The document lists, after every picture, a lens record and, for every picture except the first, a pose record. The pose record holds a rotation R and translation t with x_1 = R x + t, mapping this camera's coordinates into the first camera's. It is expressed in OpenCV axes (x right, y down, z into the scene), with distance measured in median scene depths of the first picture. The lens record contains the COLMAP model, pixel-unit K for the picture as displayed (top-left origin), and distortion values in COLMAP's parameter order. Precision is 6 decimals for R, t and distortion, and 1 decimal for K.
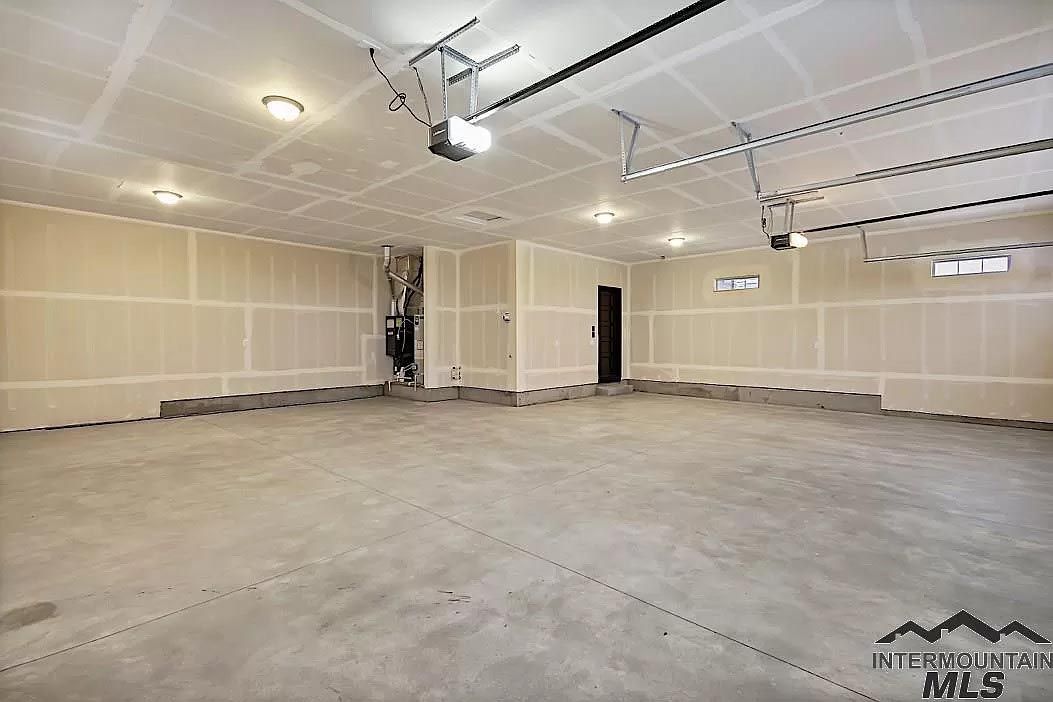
lens RADIAL K [[497.7, 0, 526.0], [0, 497.7, 345.9], [0, 0, 1]] dist [0.055368, -0.000663]
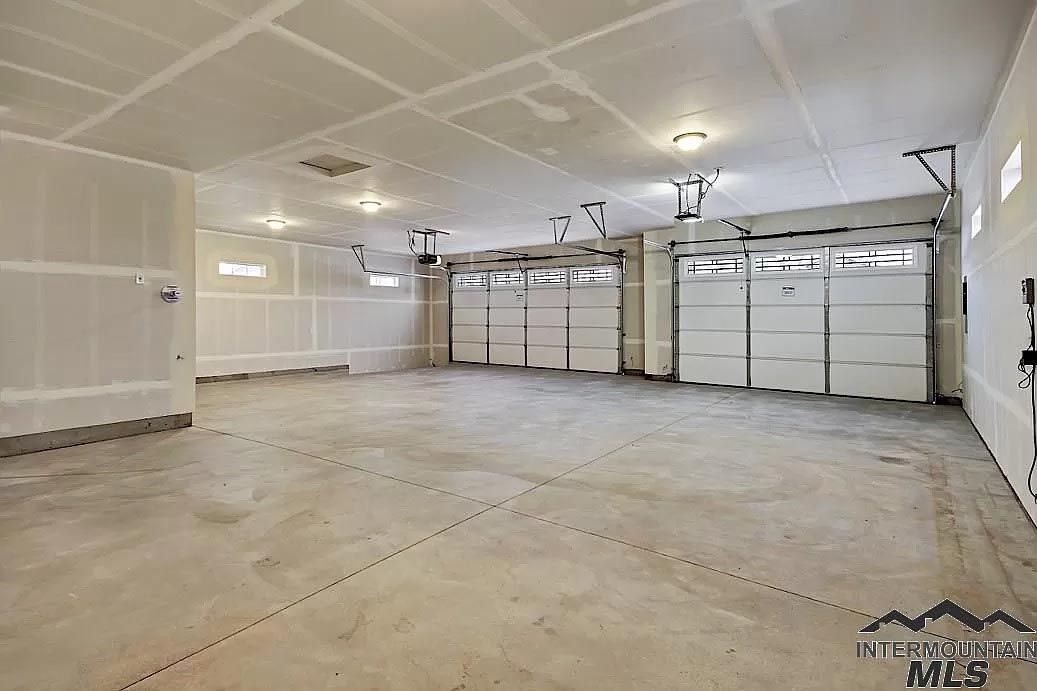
lens RADIAL K [[490.1, 0, 518.0], [0, 490.1, 340.5], [0, 0, 1]] dist [0.055368, -0.000663]
pose [[-0.099473, -0.038915, 0.994279, -0.837560], [0.013379, 0.999092, 0.040442, -0.023399], [-0.994950, 0.017325, -0.098862, 0.787855]]
